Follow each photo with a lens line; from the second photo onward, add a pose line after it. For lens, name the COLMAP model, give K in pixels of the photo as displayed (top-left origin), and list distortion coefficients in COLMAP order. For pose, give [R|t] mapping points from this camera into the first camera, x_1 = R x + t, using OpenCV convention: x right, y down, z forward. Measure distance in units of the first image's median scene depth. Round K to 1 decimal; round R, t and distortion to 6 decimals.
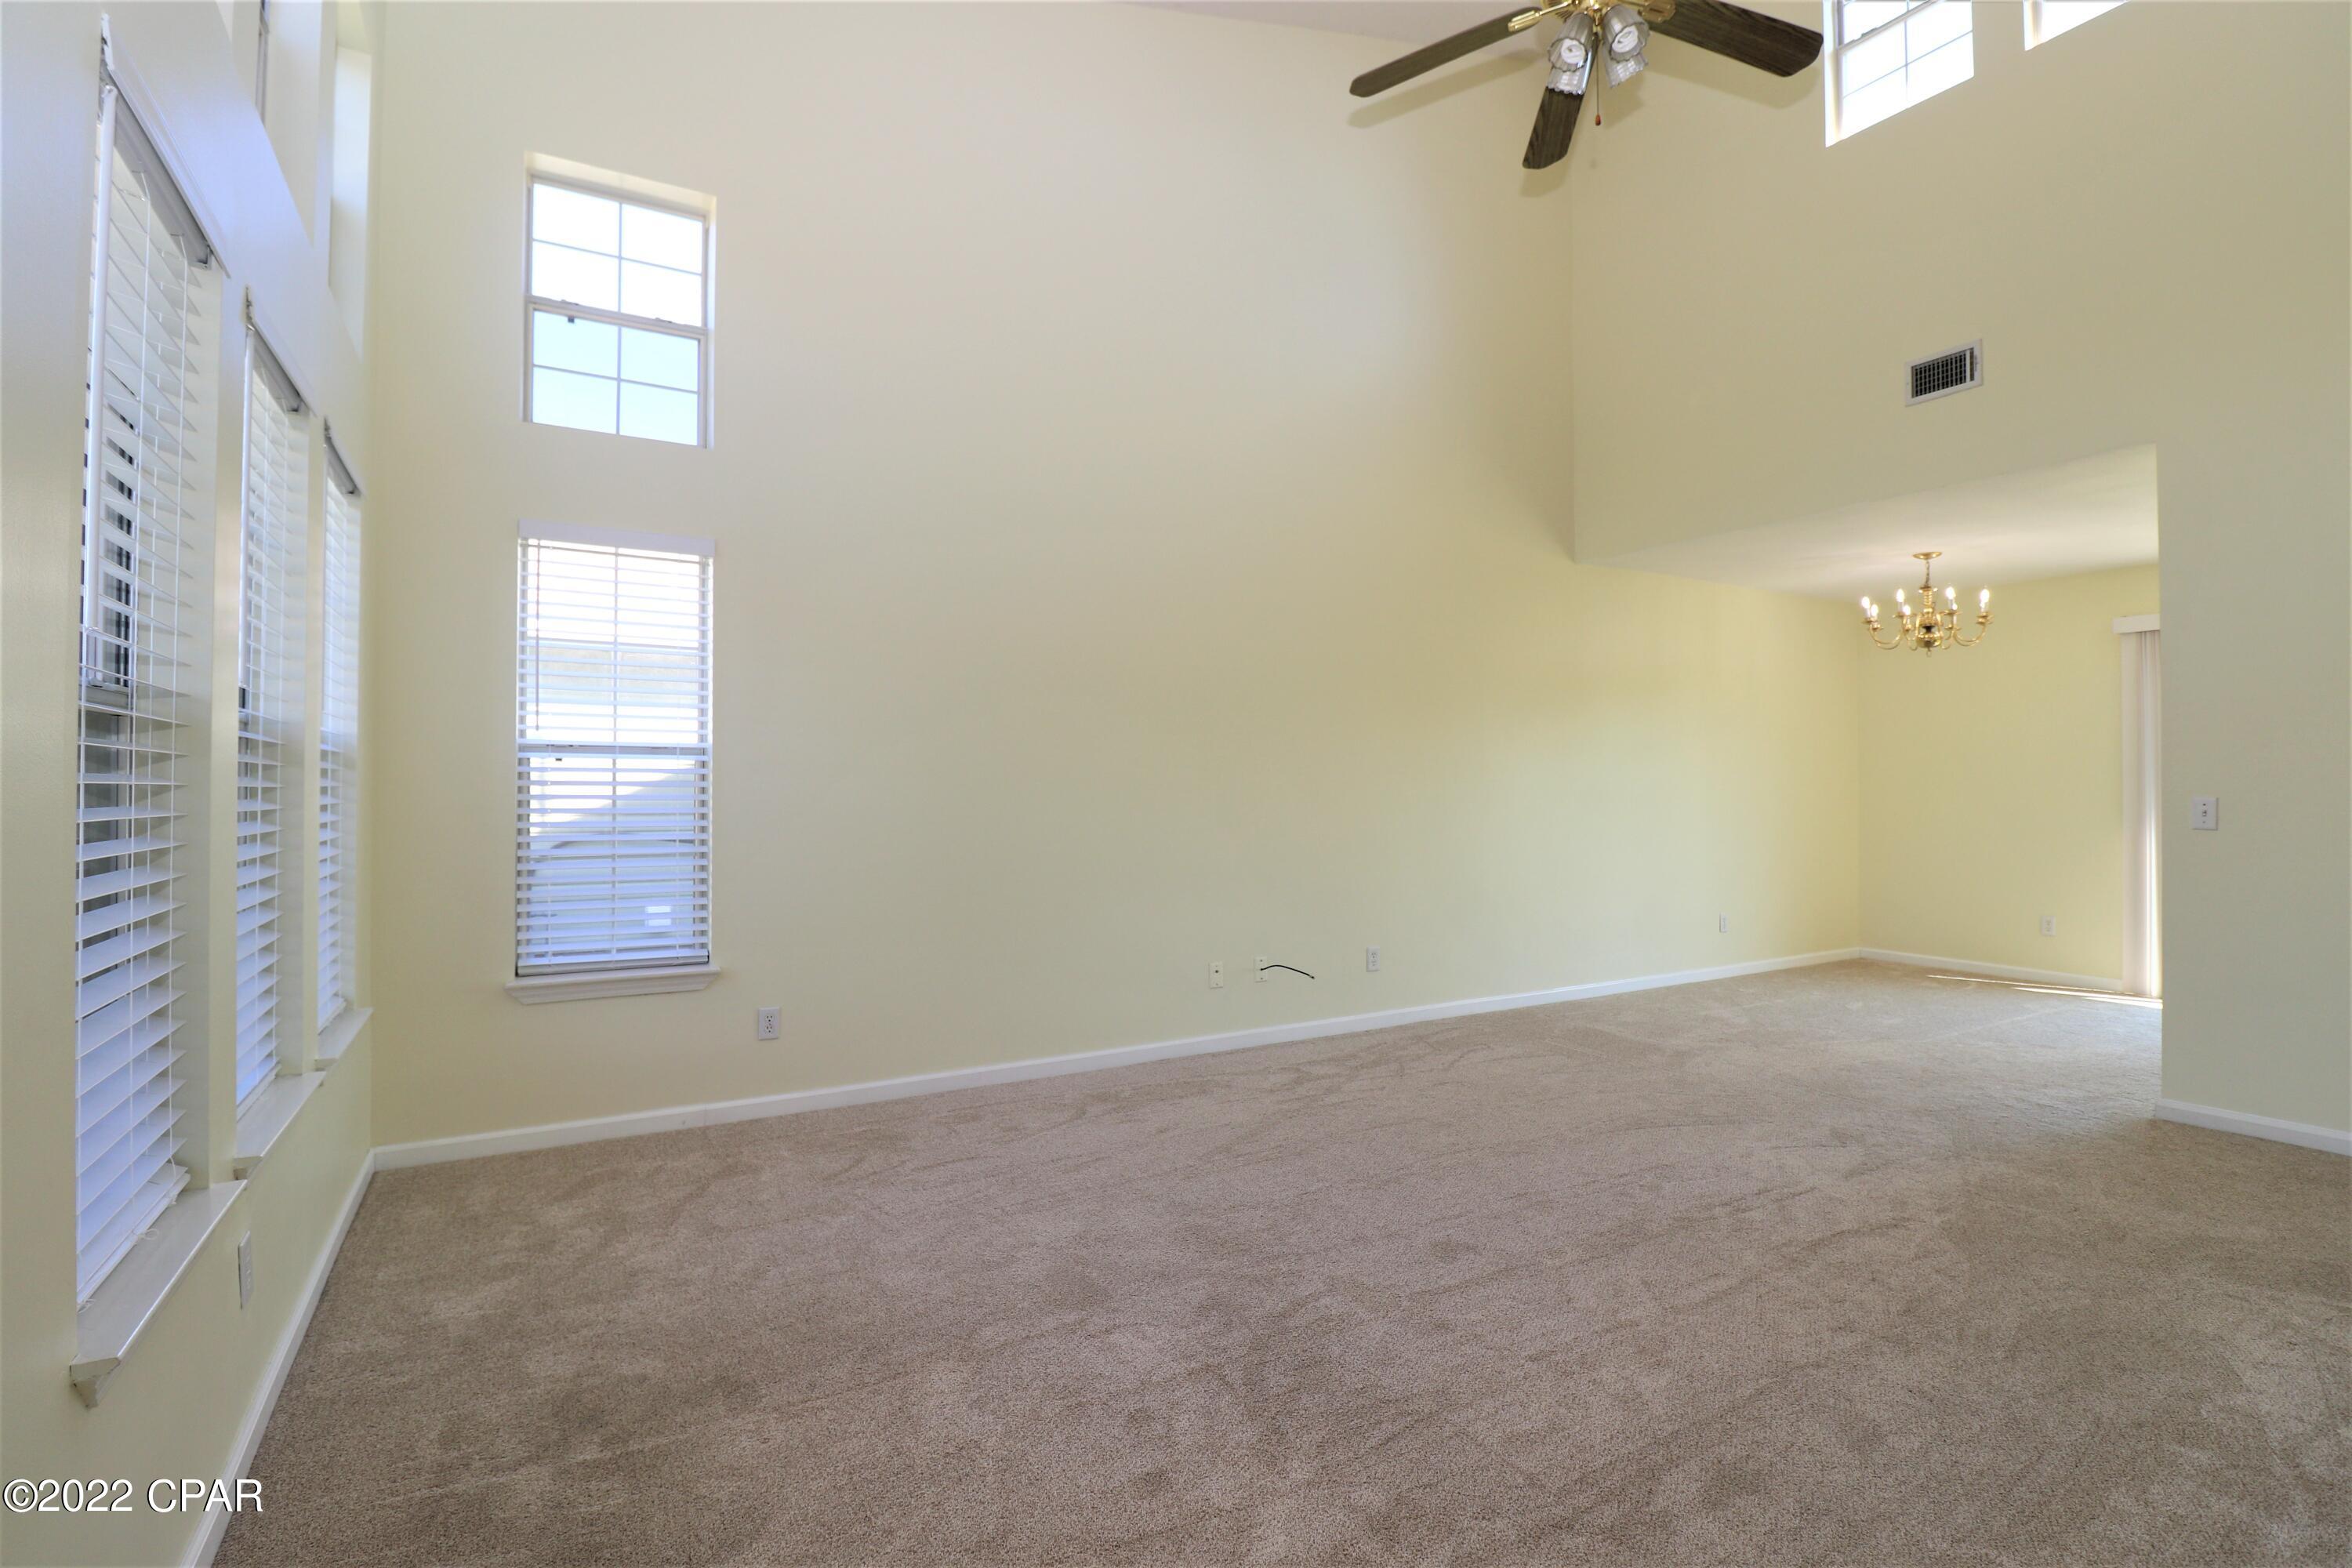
lens RADIAL K [[1093.2, 0, 1163.3], [0, 1093.2, 773.1], [0, 0, 1]] dist [-0.000901, -0.013736]
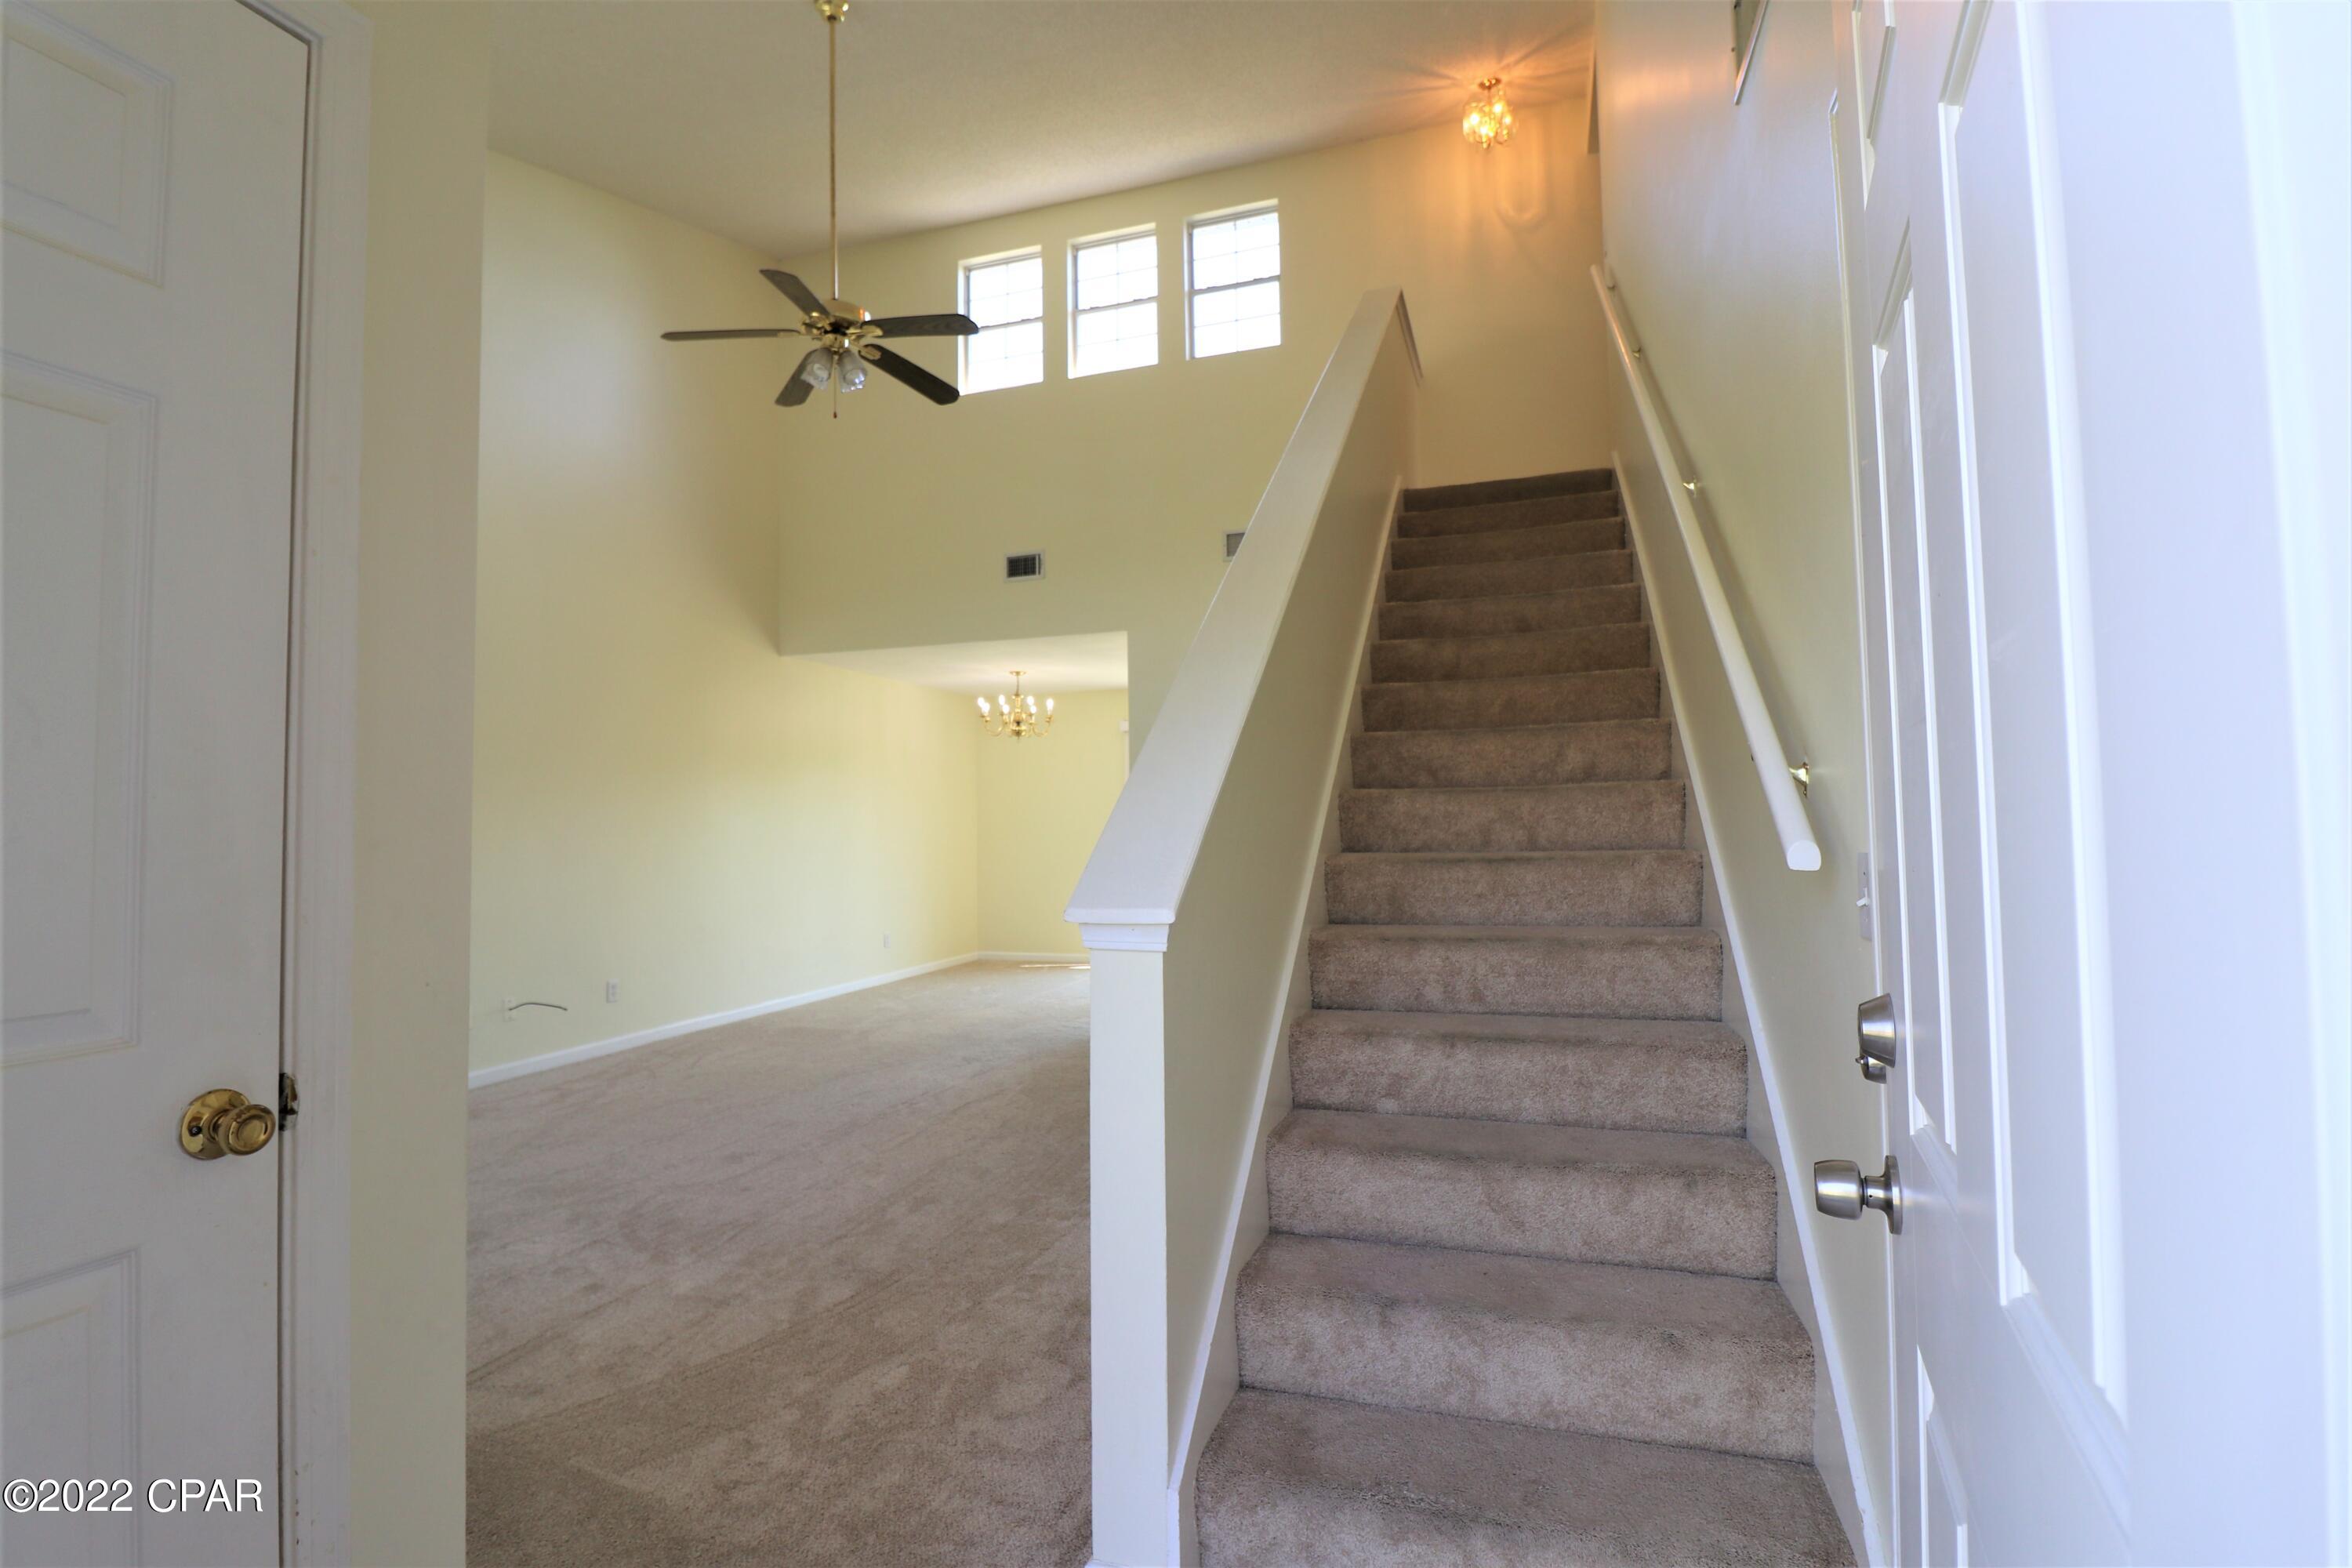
lens RADIAL K [[1120.3, 0, 1171.3], [0, 1120.3, 776.2], [0, 0, 1]] dist [-0.000992, -0.000198]
pose [[0.739255, 0.017352, 0.673202, -0.306761], [0.009469, 0.999301, -0.036155, -0.011692], [-0.673359, 0.033102, 0.738574, -0.484493]]
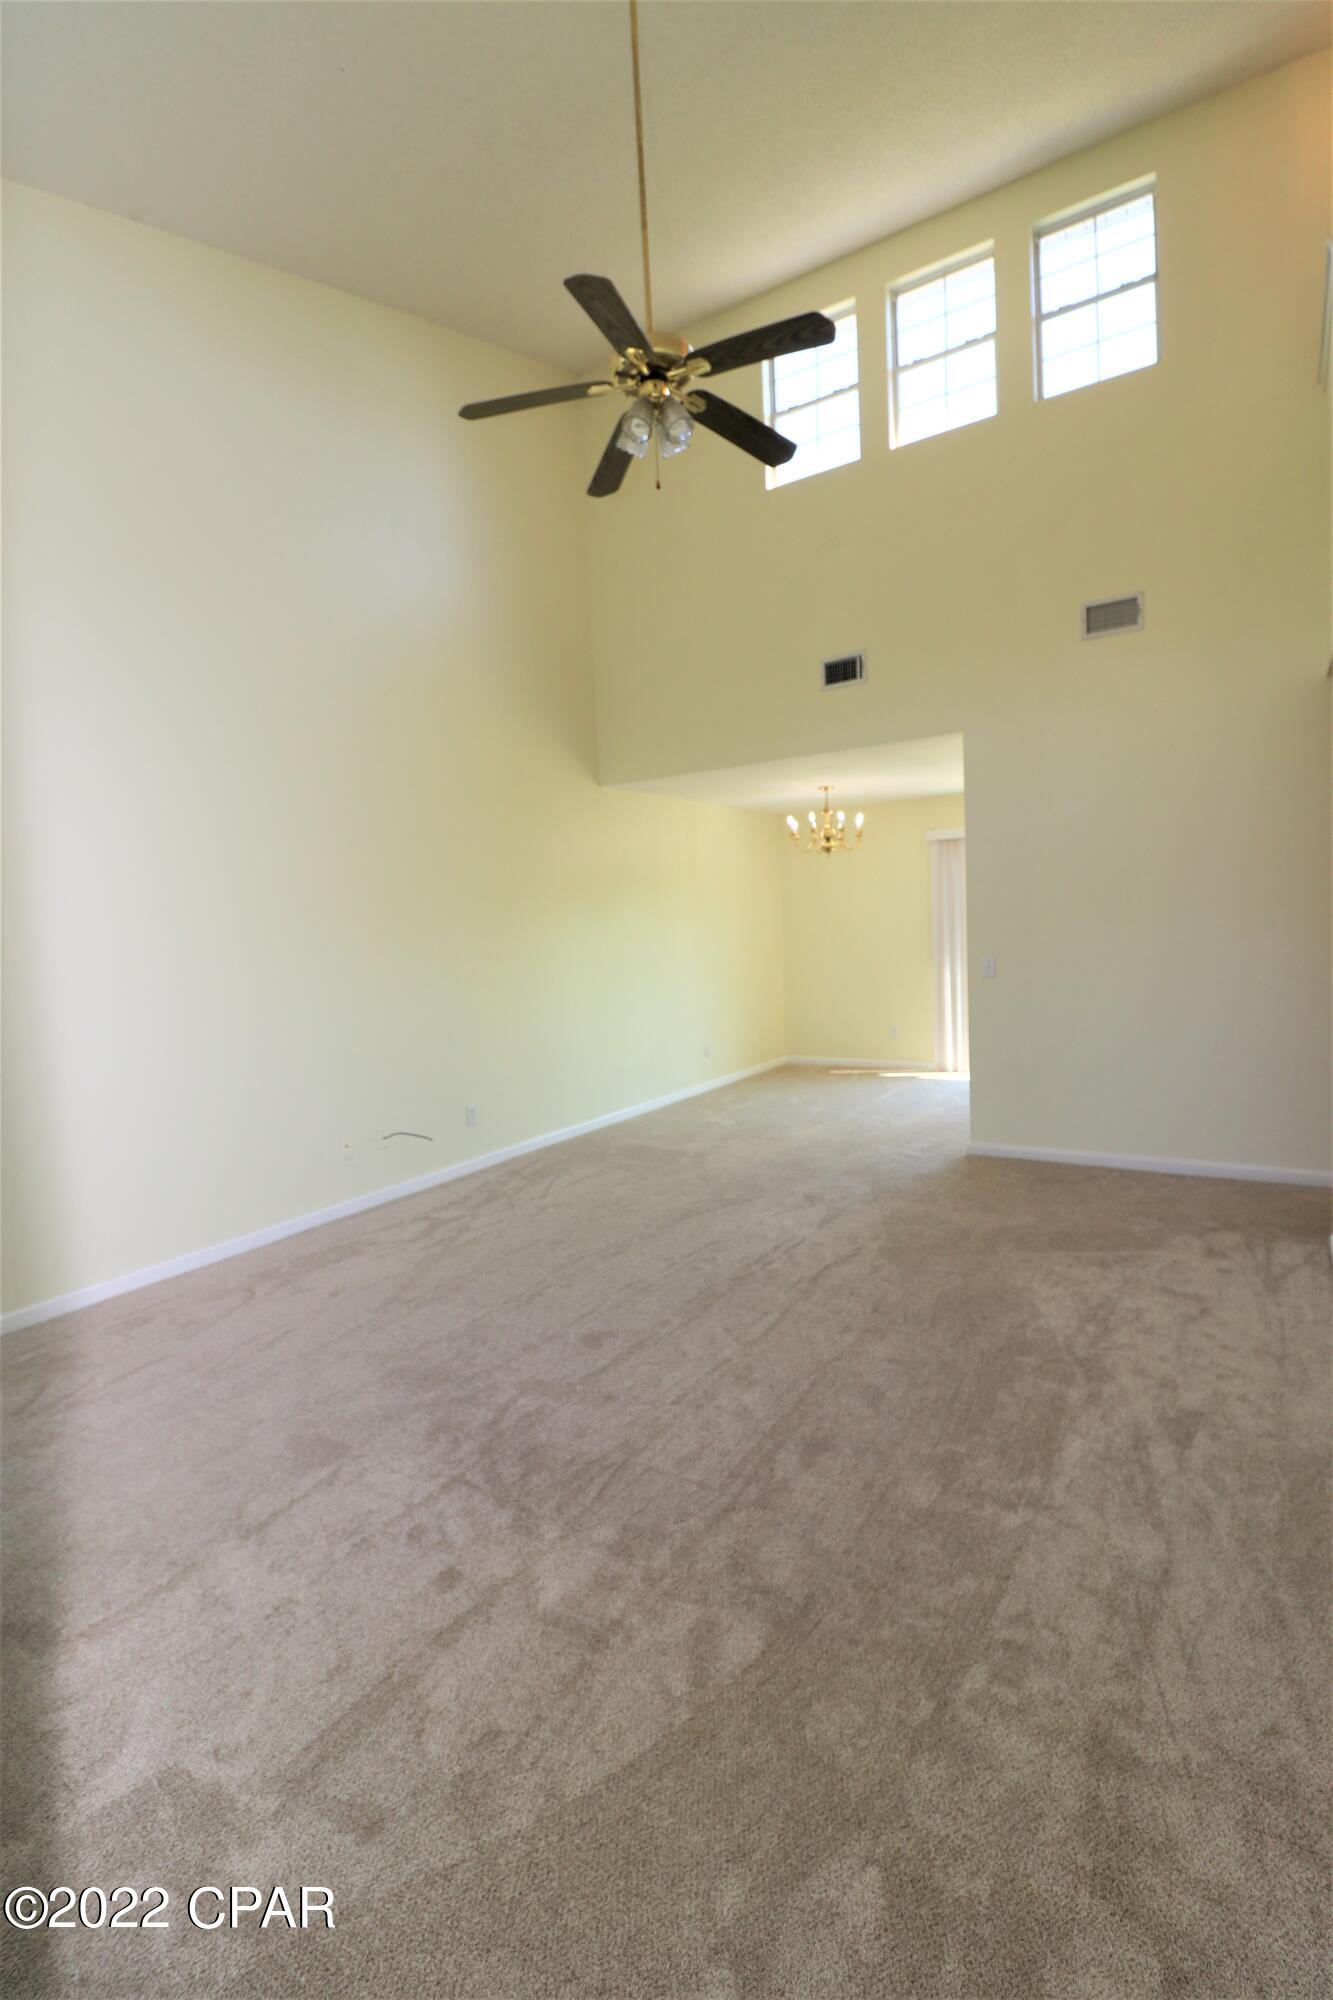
lens RADIAL K [[929.6, 0, 667.7], [0, 929.6, 1003.7], [0, 0, 1]] dist [-0.000901, -0.013736]
pose [[0.887444, -0.080113, 0.453900, -0.140008], [0.042705, 0.994834, 0.092093, -0.075333], [-0.458933, -0.062343, 0.886281, -0.034936]]
